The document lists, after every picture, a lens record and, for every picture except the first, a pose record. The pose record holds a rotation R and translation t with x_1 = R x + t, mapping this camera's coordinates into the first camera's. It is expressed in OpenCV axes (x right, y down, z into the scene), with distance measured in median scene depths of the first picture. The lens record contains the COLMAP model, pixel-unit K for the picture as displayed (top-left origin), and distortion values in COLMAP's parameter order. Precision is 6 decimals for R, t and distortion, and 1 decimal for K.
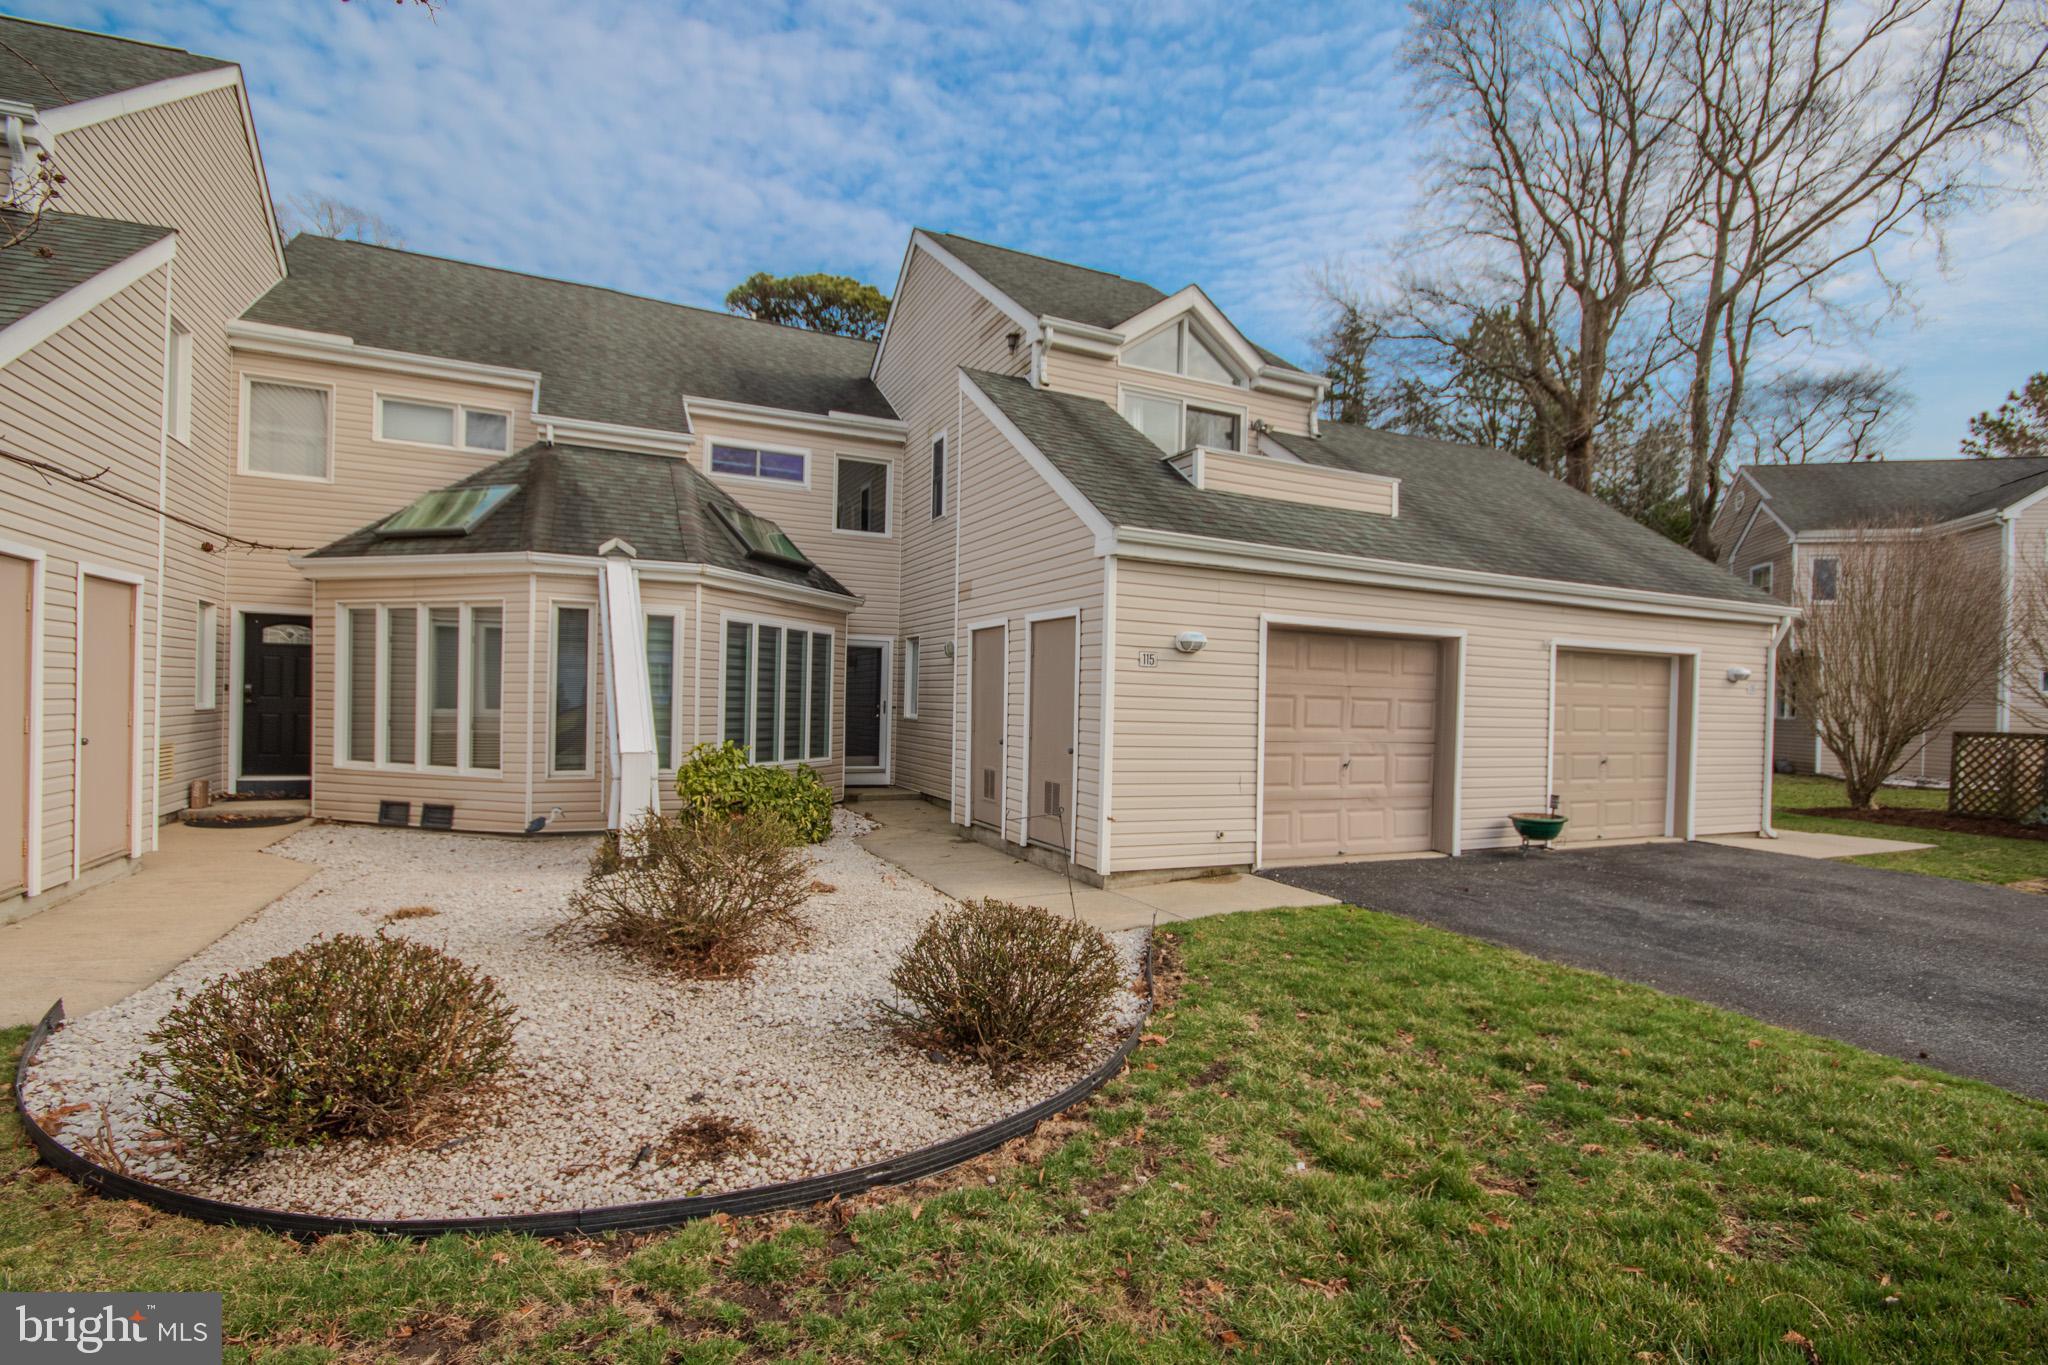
lens RADIAL K [[982.1, 0, 1027.6], [0, 982.1, 691.1], [0, 0, 1]] dist [0.001692, -0.006963]
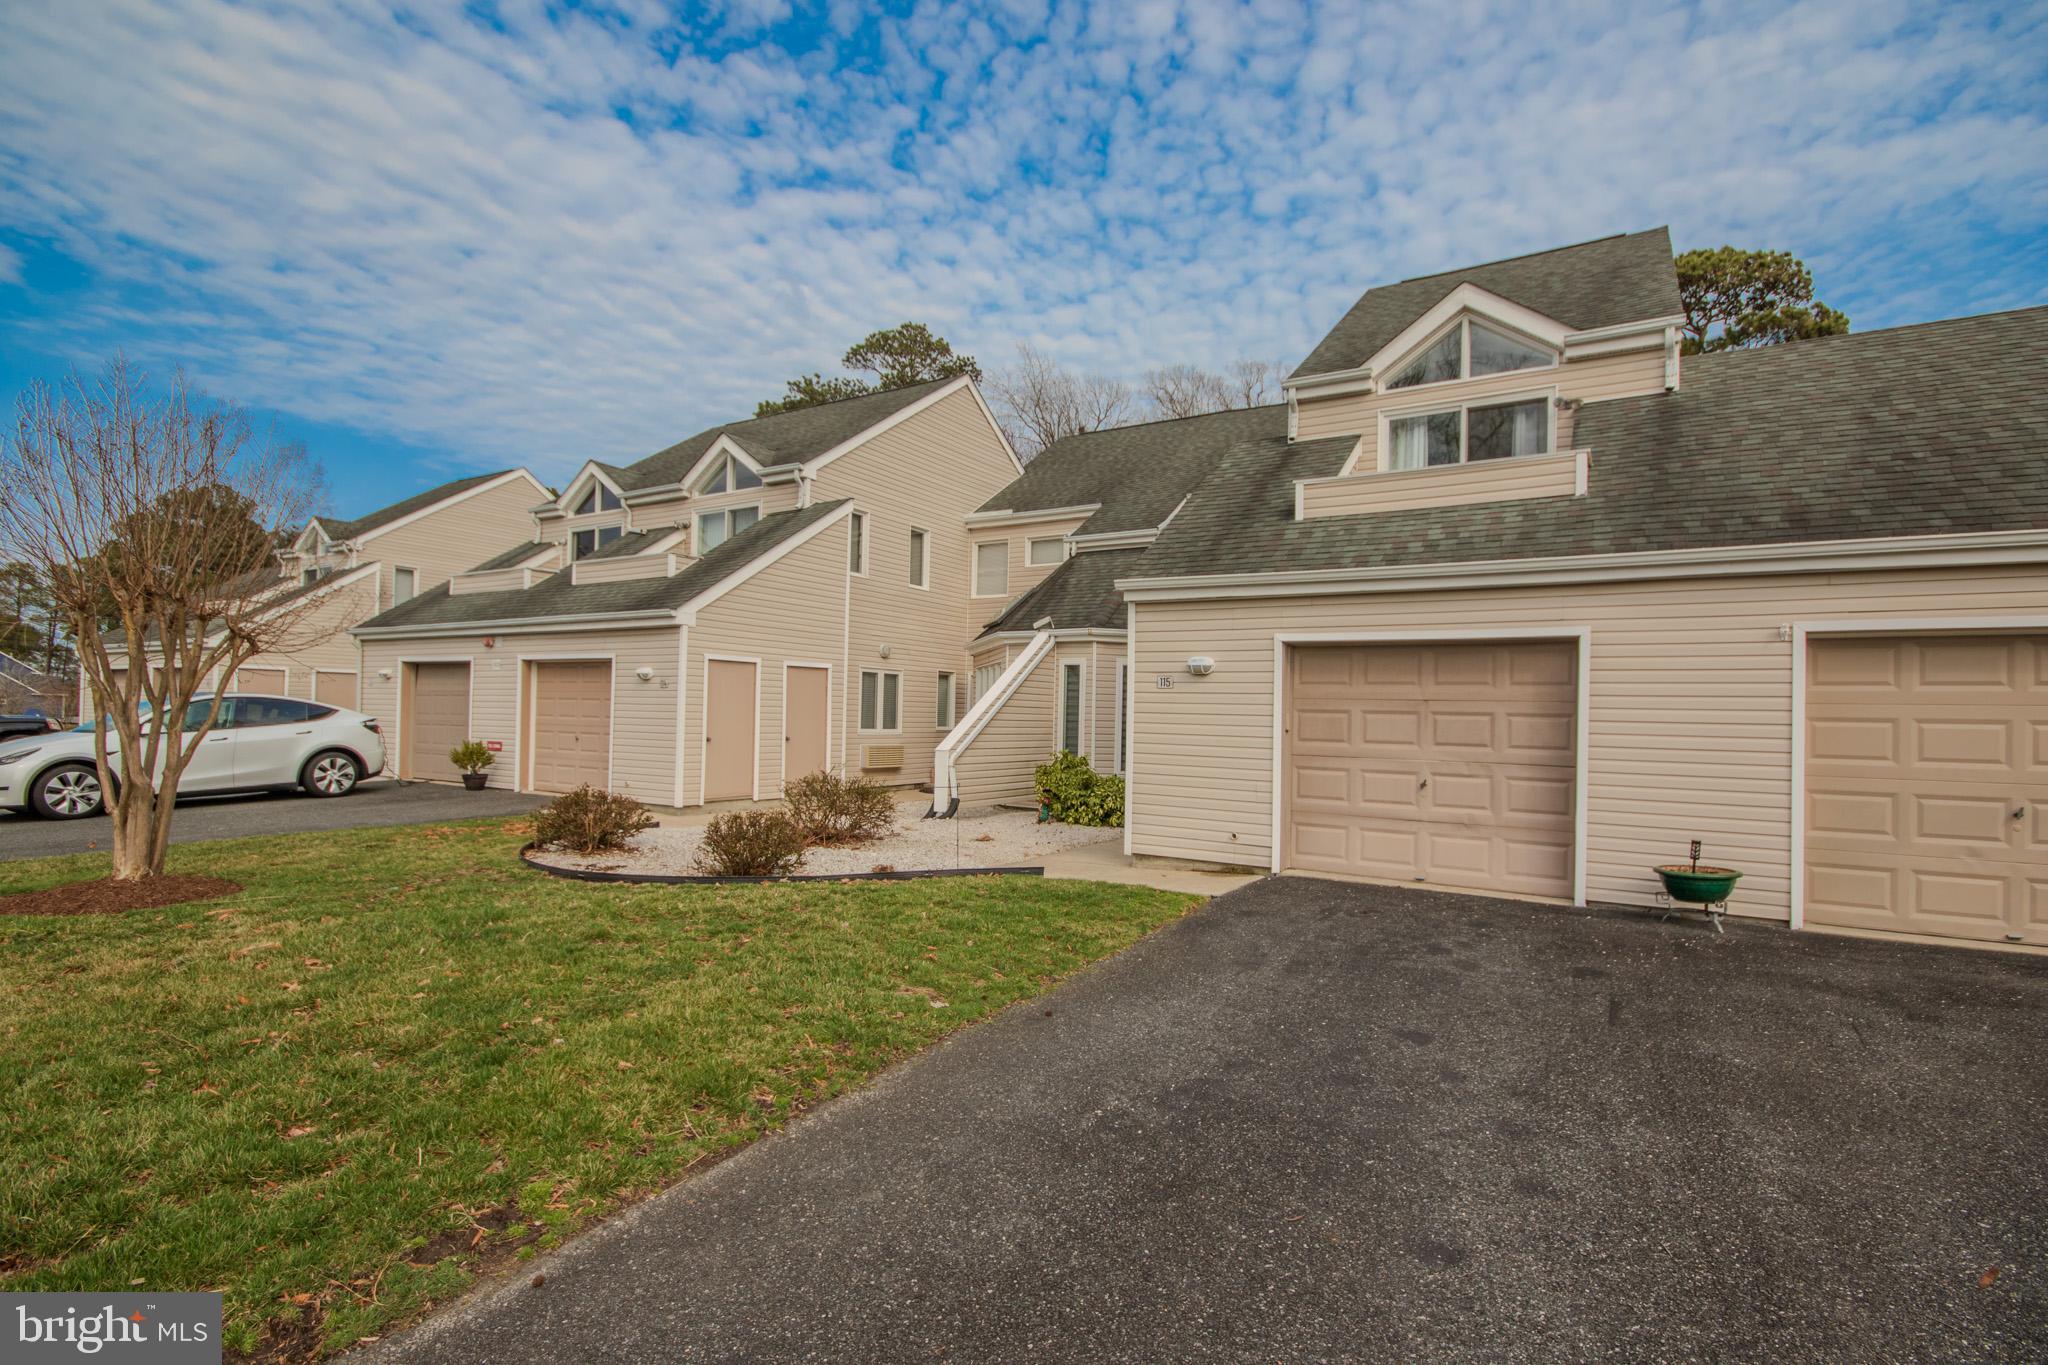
lens RADIAL K [[982.1, 0, 1028.2], [0, 982.1, 693.0], [0, 0, 1]] dist [0.001692, -0.006963]
pose [[0.522182, -0.033836, -0.852162, 0.906471], [-0.001316, 0.999179, -0.040480, 0.025763], [0.852833, 0.022259, 0.521709, 0.188585]]
